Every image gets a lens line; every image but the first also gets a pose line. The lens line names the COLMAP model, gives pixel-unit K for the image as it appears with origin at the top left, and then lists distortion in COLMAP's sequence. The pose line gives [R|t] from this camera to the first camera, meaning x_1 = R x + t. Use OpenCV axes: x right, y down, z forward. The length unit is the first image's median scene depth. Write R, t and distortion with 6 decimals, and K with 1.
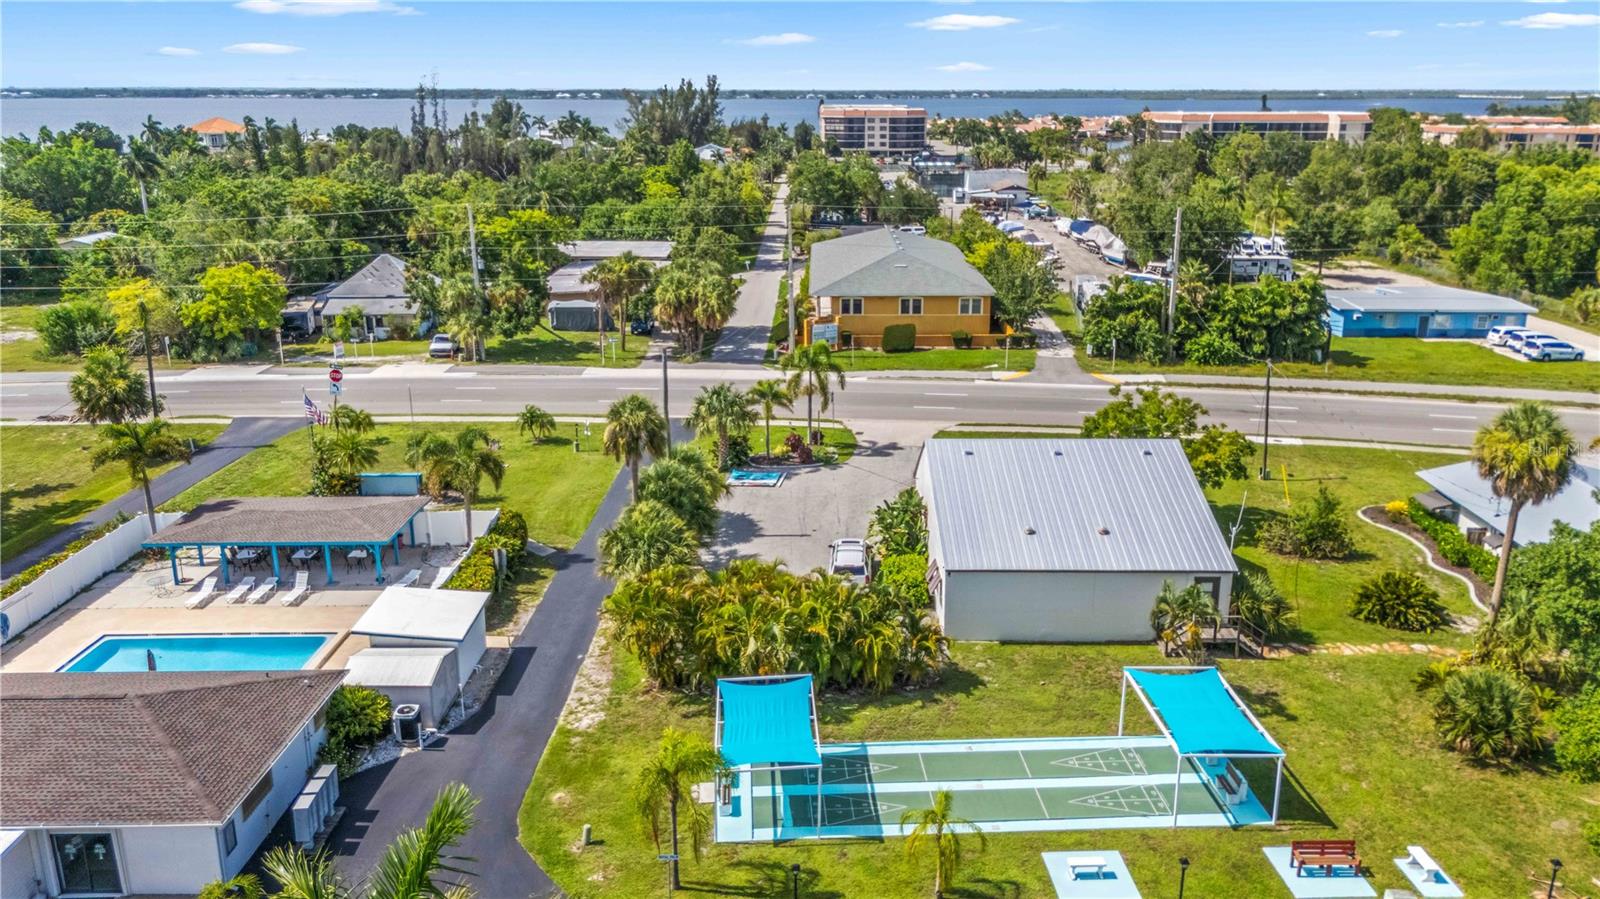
lens RADIAL K [[1226.4, 0, 773.1], [0, 1226.4, 449.8], [0, 0, 1]] dist [0.015517, -0.002228]
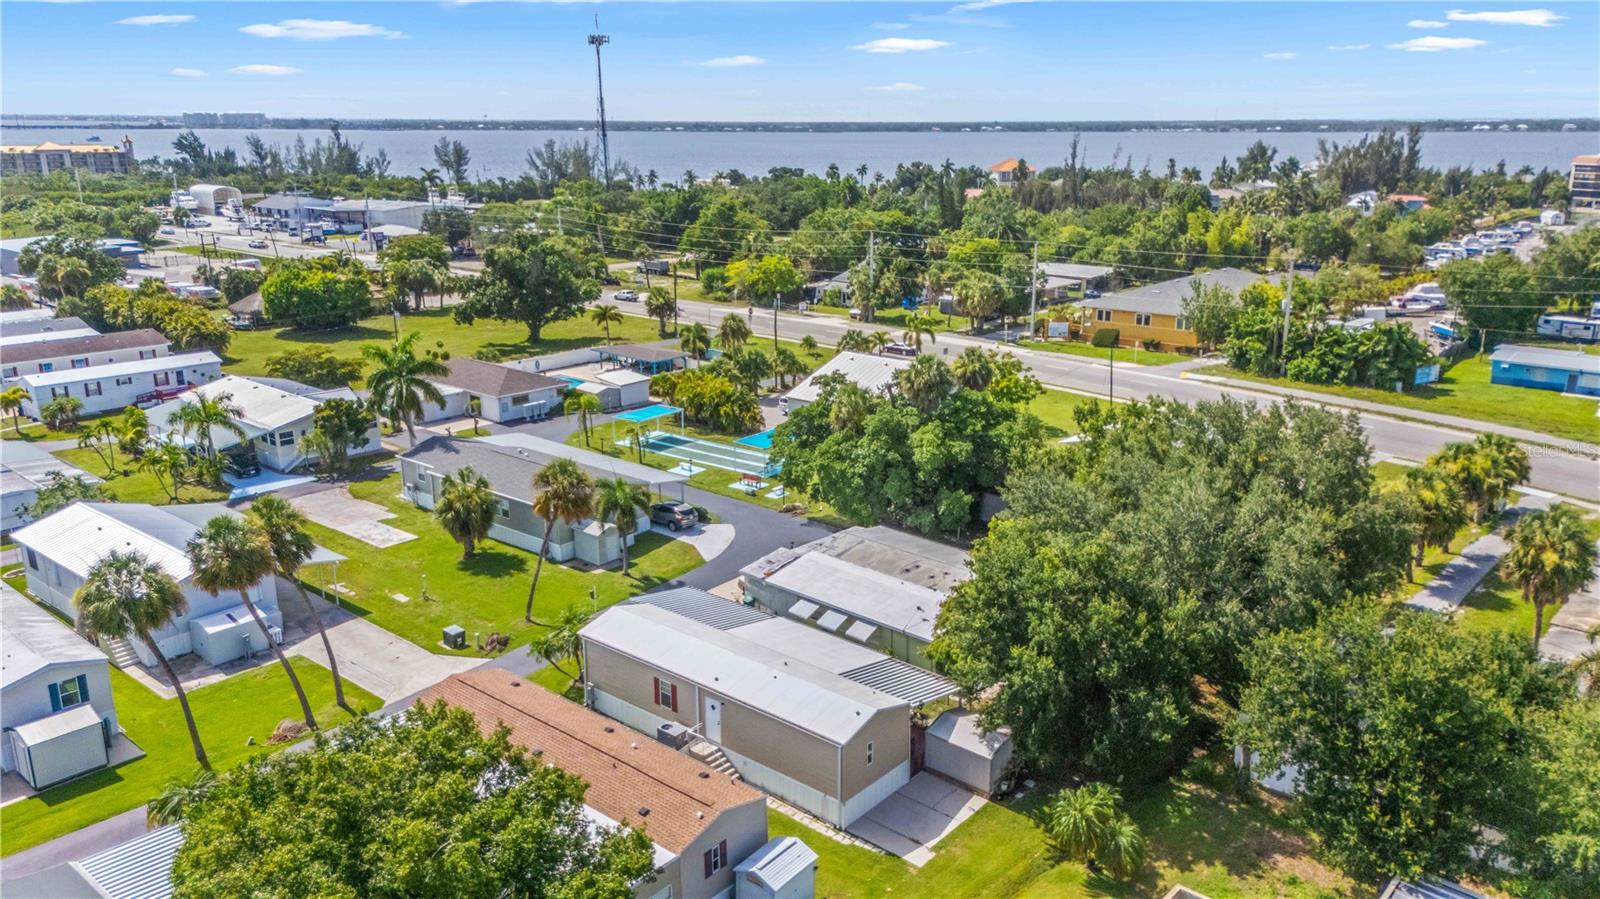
lens RADIAL K [[1187.7, 0, 806.2], [0, 1187.7, 502.5], [0, 0, 1]] dist [0.102045, -0.073284]
pose [[0.749755, 0.204498, -0.629324, 0.824910], [-0.188863, 0.977621, 0.092671, 0.040433], [0.634191, 0.049375, 0.771598, -0.355780]]
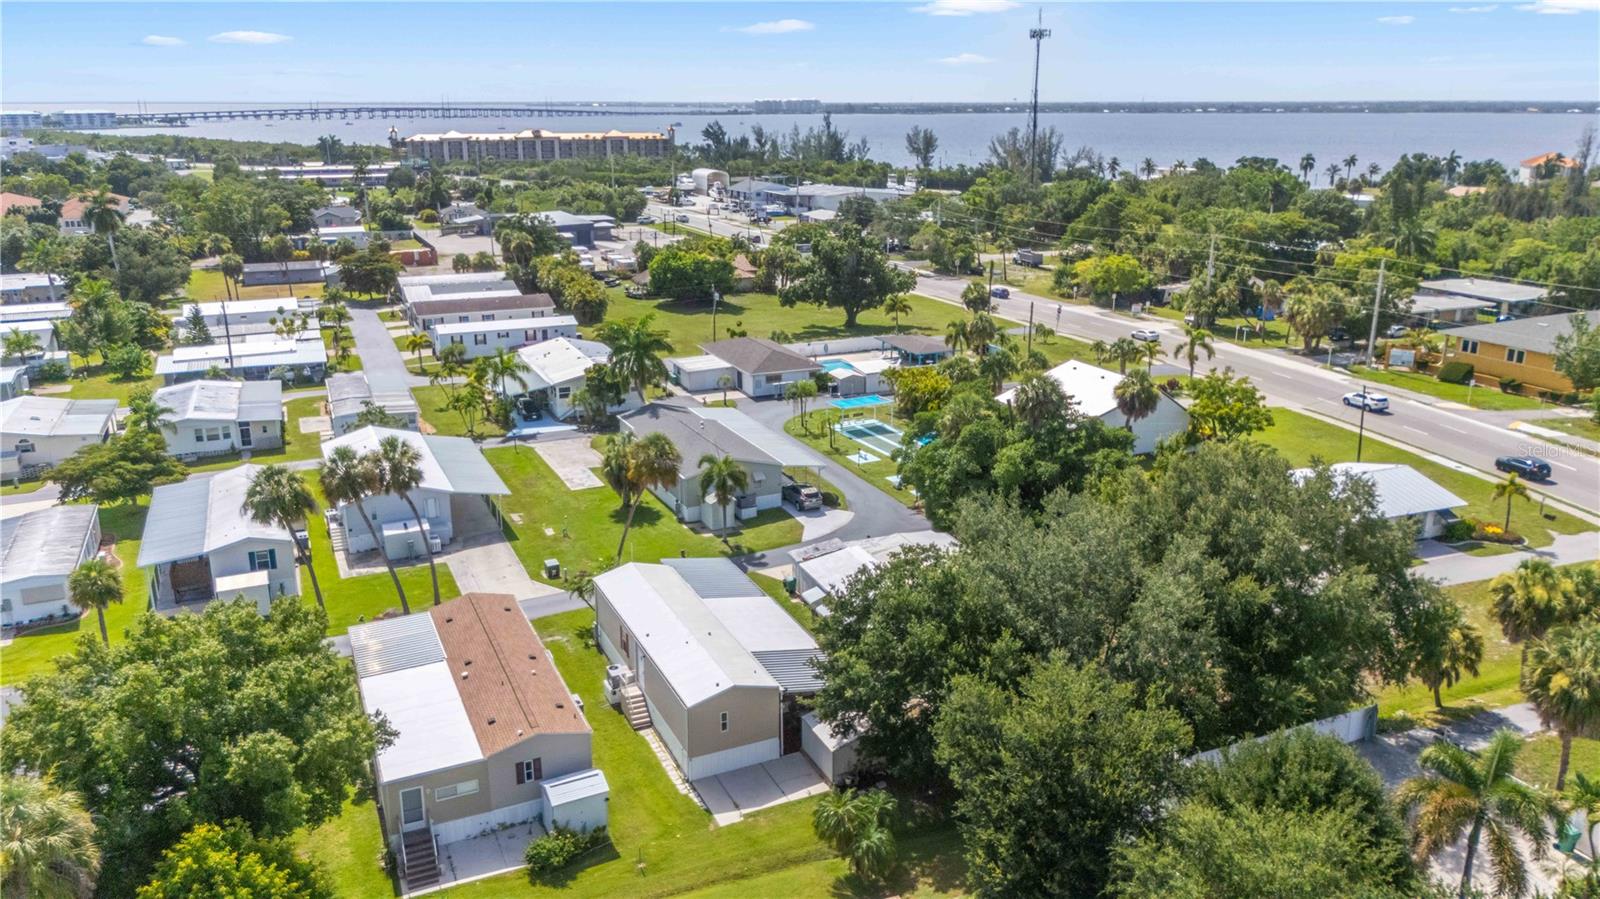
lens RADIAL K [[1190.8, 0, 805.3], [0, 1190.8, 481.7], [0, 0, 1]] dist [0.072881, -0.093349]
pose [[0.402605, 0.283881, -0.870242, 1.039865], [-0.262131, 0.946636, 0.187530, -0.044179], [0.877038, 0.152617, 0.455535, -0.178522]]
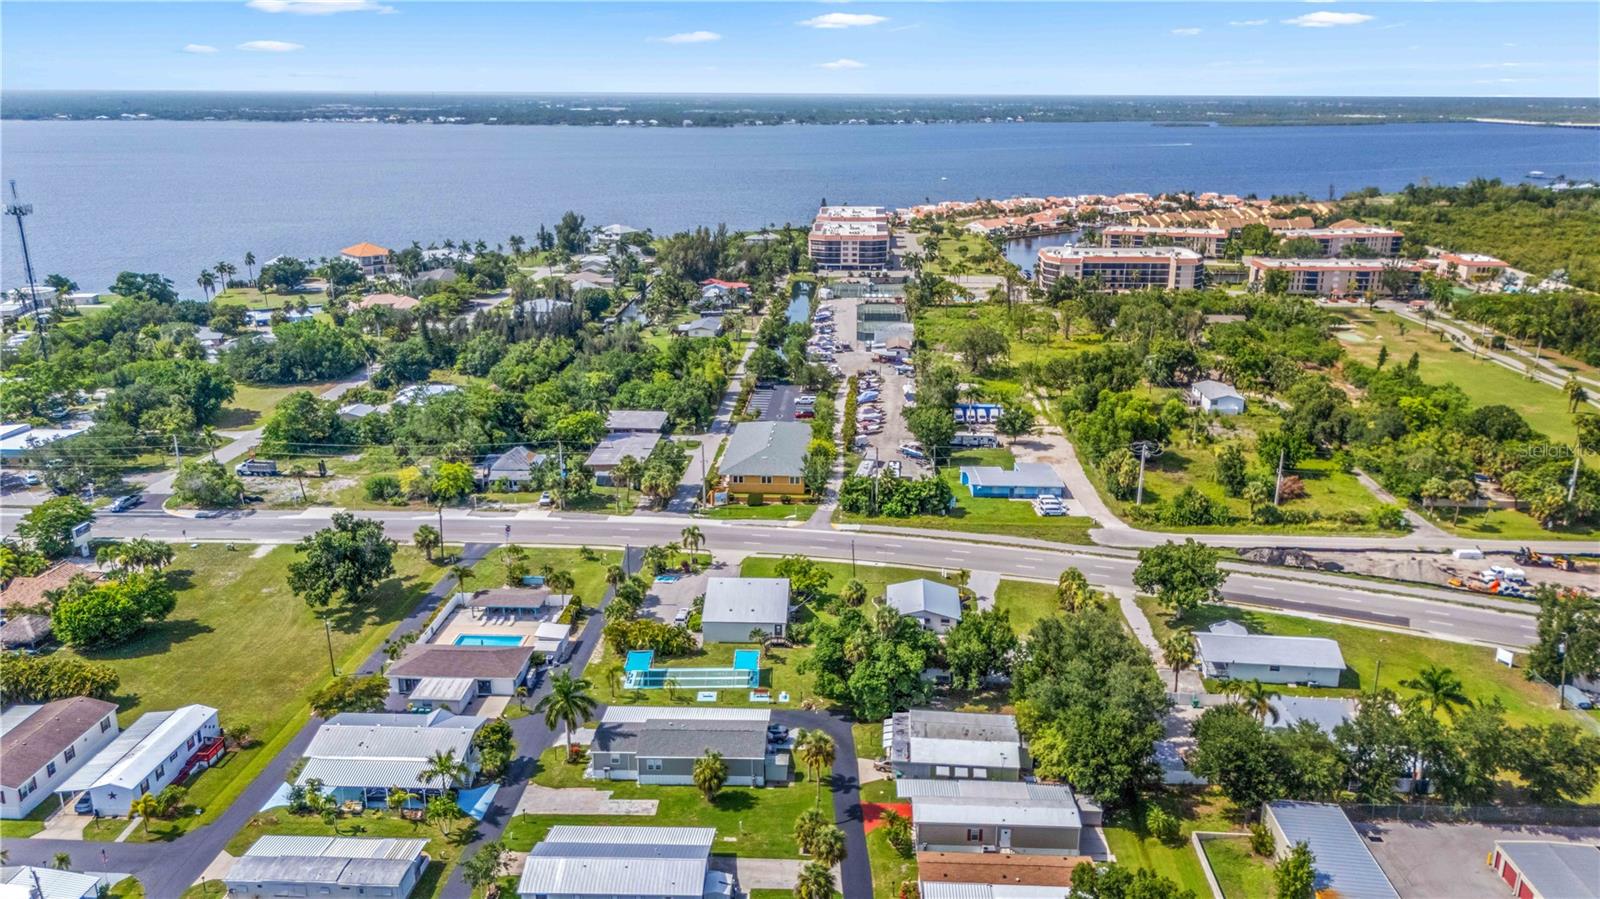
lens RADIAL K [[1274.3, 0, 794.1], [0, 1274.3, 491.2], [0, 0, 1]] dist [0.089496, -0.057016]
pose [[0.999028, 0.024376, -0.036722, 0.269036], [-0.022336, 0.998237, 0.054986, -0.243132], [0.037998, -0.054113, 0.997812, -1.315548]]
